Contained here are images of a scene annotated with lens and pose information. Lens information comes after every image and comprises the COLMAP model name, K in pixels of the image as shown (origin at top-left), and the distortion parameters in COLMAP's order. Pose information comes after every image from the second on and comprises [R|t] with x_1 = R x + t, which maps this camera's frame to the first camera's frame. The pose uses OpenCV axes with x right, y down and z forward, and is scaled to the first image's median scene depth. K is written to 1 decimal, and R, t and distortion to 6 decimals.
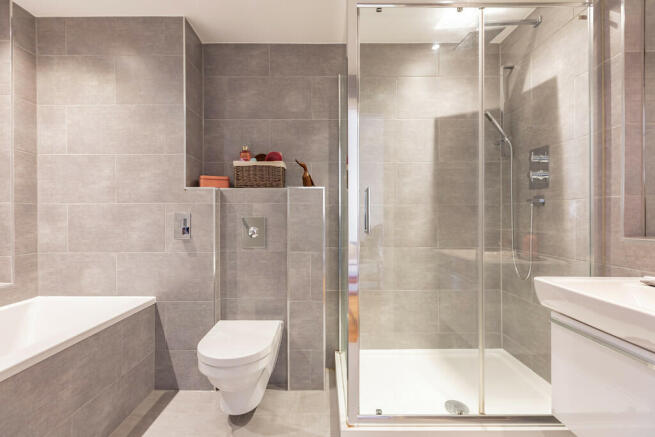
lens RADIAL K [[291.7, 0, 327.5], [0, 291.7, 217.9], [0, 0, 1]] dist [-0.002517, 0.000352]
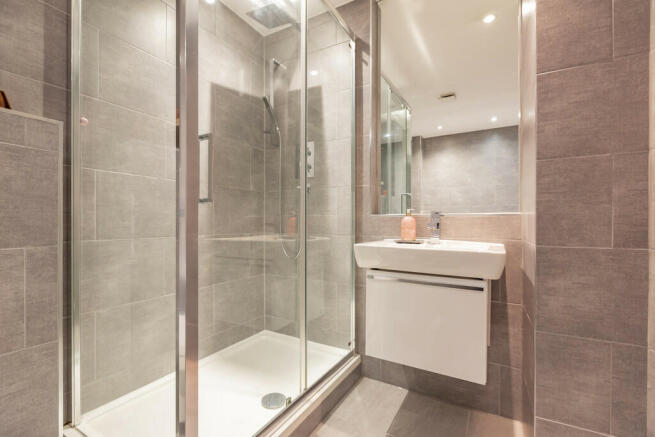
lens RADIAL K [[291.7, 0, 328.2], [0, 291.7, 222.2], [0, 0, 1]] dist [-0.002517, 0.000352]
pose [[0.506600, 0.002272, 0.862178, -0.220782], [-0.001143, 0.999997, -0.001964, 0.074956], [-0.862180, 0.000010, 0.506601, 0.321339]]
